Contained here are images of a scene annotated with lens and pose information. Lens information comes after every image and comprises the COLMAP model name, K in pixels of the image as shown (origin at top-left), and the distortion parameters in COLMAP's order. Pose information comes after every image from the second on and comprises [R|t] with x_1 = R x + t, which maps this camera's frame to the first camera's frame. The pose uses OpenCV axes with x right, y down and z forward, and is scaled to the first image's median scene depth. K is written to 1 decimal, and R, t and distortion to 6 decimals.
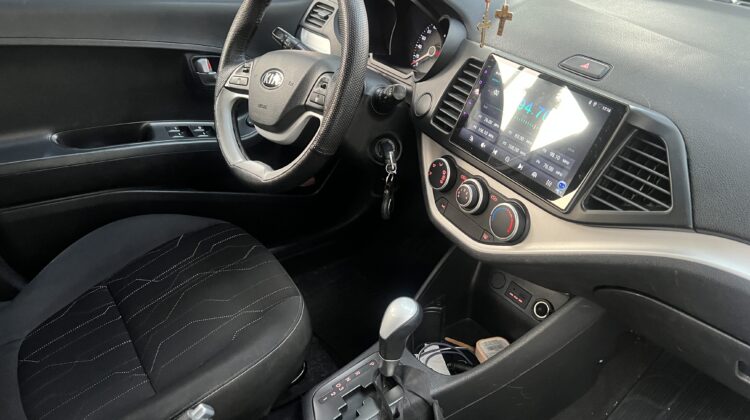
lens RADIAL K [[559.6, 0, 378.1], [0, 559.6, 210.0], [0, 0, 1]] dist [0.054957, -0.085651]
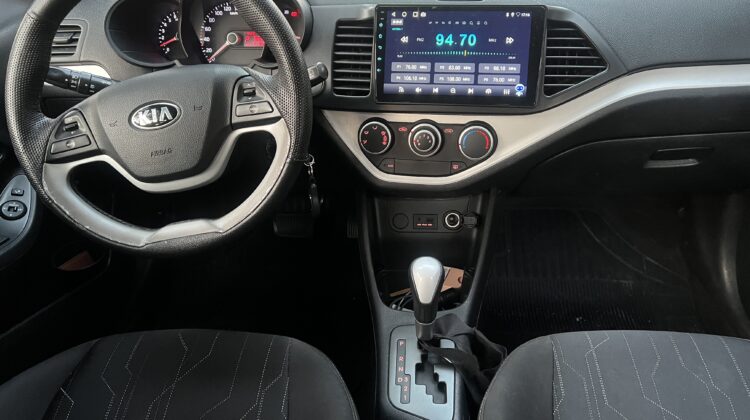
lens RADIAL K [[562.7, 0, 377.0], [0, 562.7, 206.9], [0, 0, 1]] dist [0.058976, -0.072694]
pose [[0.645211, -0.455628, 0.613275, -0.563766], [0.444892, 0.876639, 0.183233, -0.140239], [-0.621107, 0.154617, 0.768323, 0.253452]]
